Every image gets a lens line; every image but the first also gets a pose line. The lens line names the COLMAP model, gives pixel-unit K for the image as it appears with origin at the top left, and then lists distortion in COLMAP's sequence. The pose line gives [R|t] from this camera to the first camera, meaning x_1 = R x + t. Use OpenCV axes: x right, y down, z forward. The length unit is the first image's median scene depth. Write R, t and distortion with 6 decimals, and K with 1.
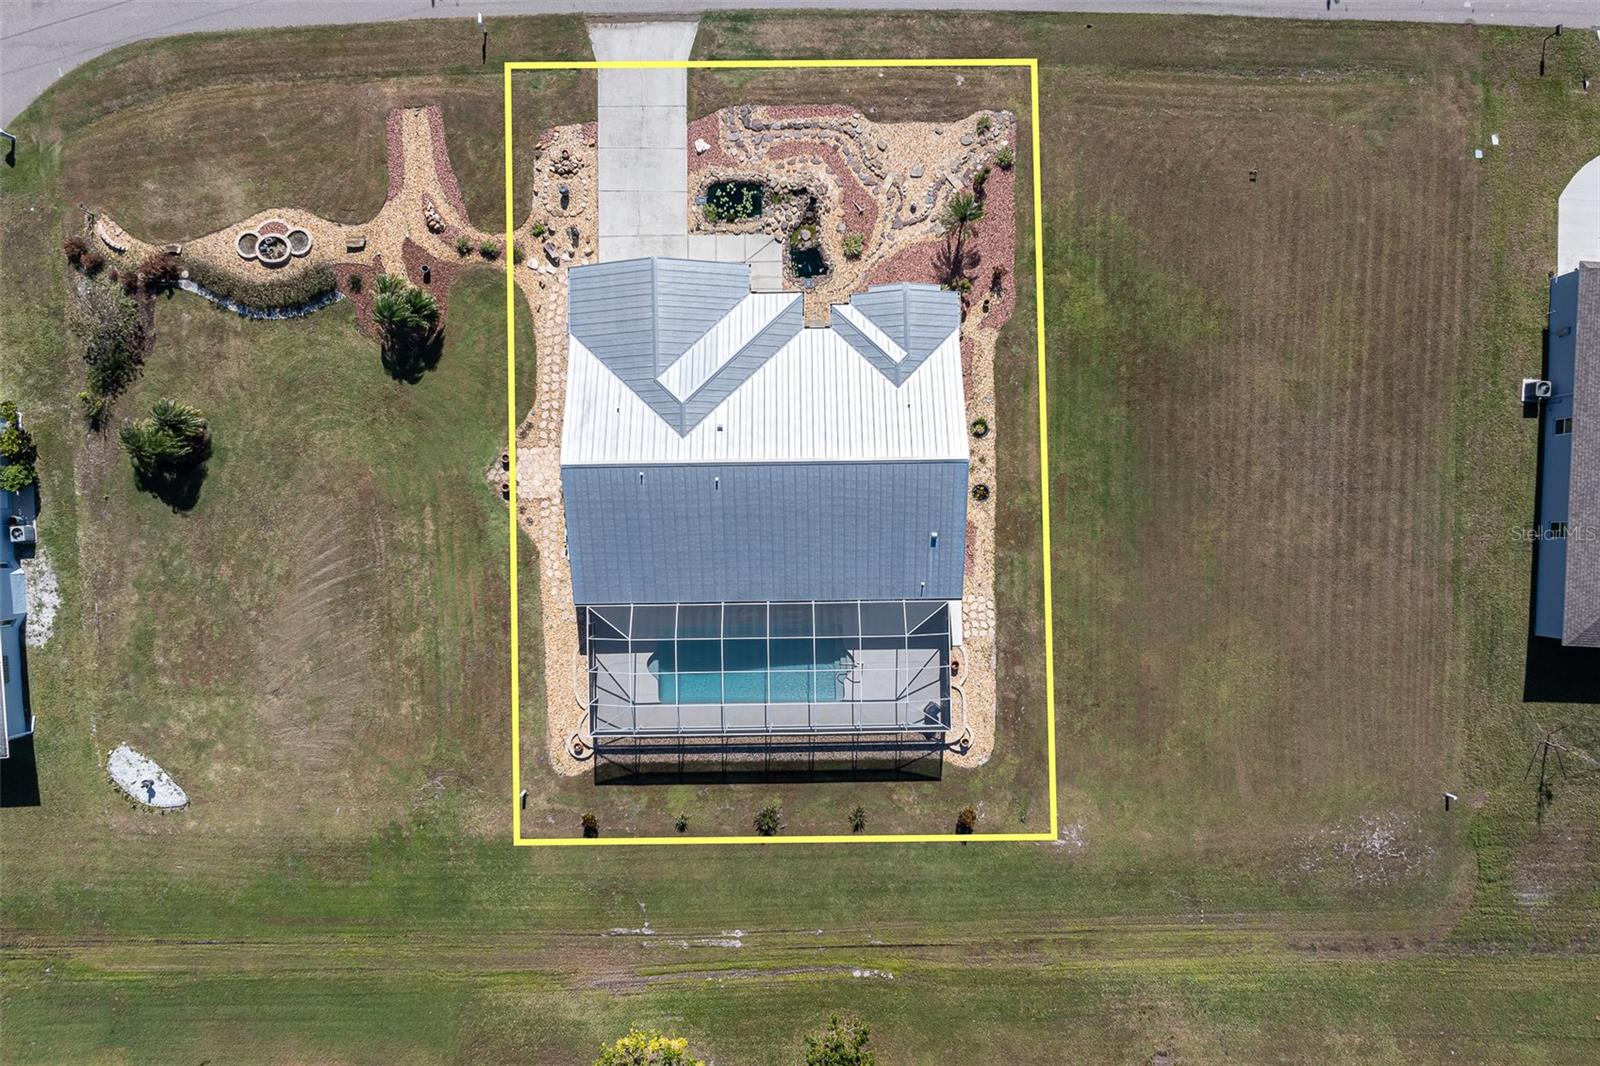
lens RADIAL K [[1110.7, 0, 800.3], [0, 1110.7, 508.8], [0, 0, 1]] dist [-0.024181, -0.007249]
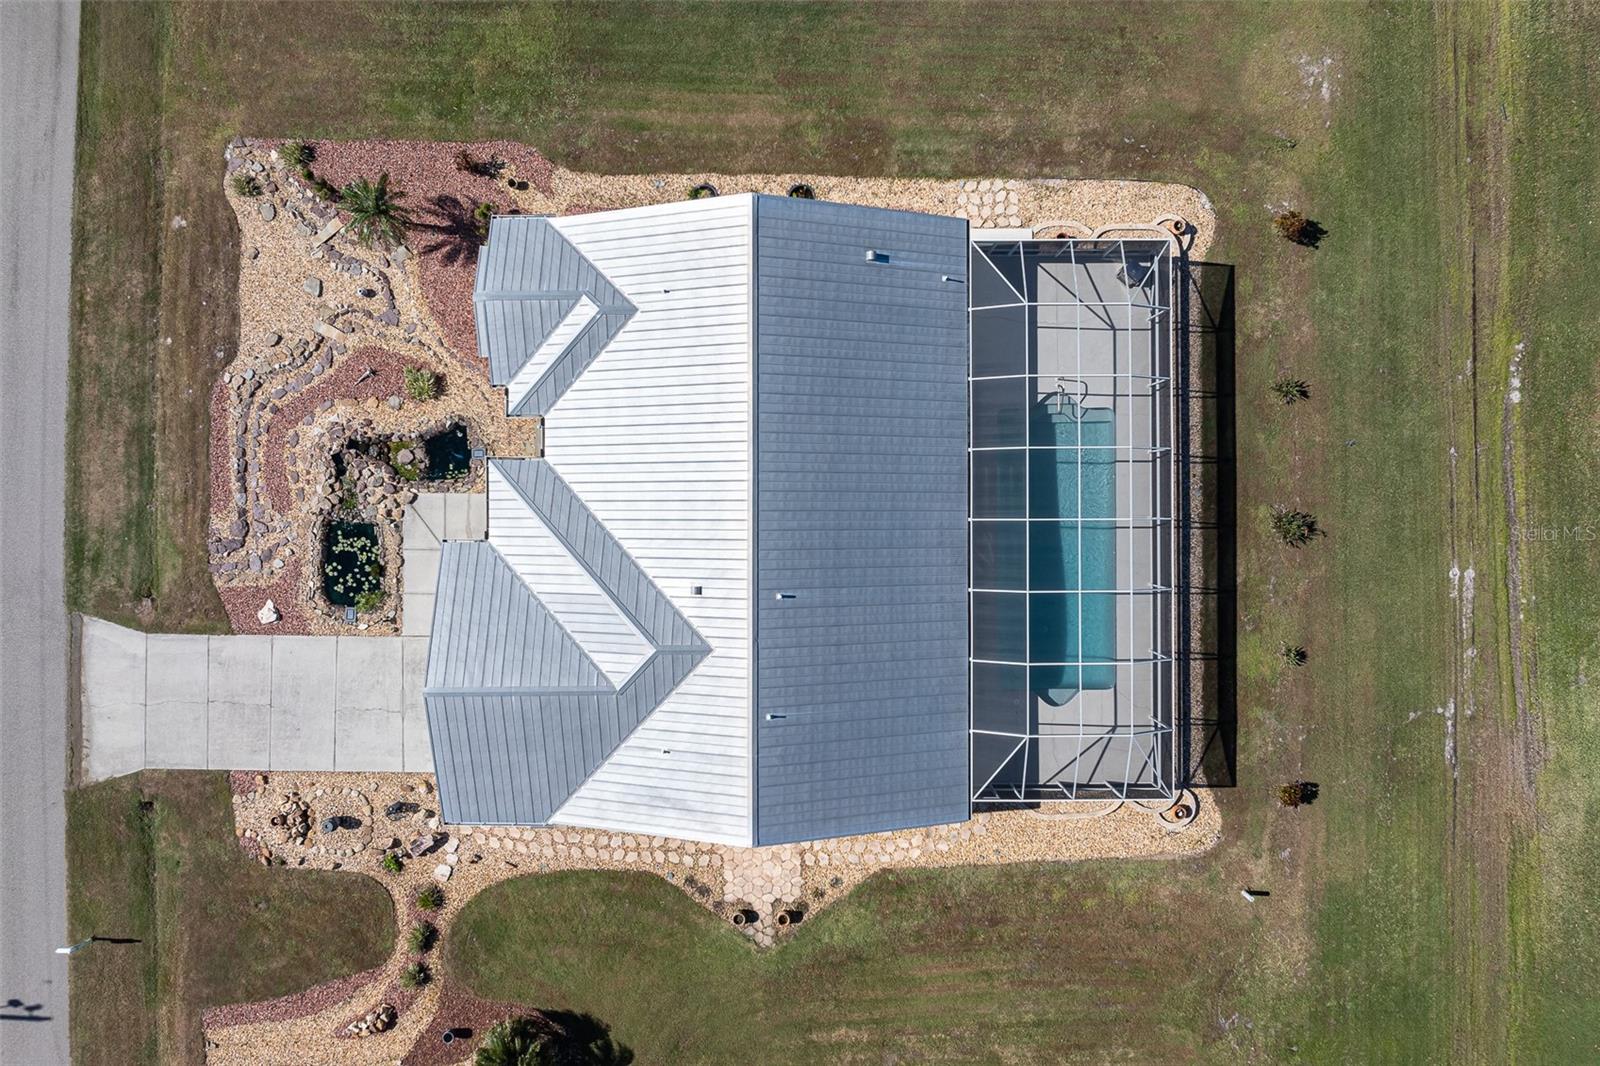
lens RADIAL K [[1110.7, 0, 800.3], [0, 1110.7, 508.8], [0, 0, 1]] dist [-0.024181, -0.007249]
pose [[0.013876, -0.999887, 0.005727, -0.026553], [0.999784, 0.013963, 0.015386, -0.022762], [-0.015464, 0.005512, 0.999865, 0.341864]]
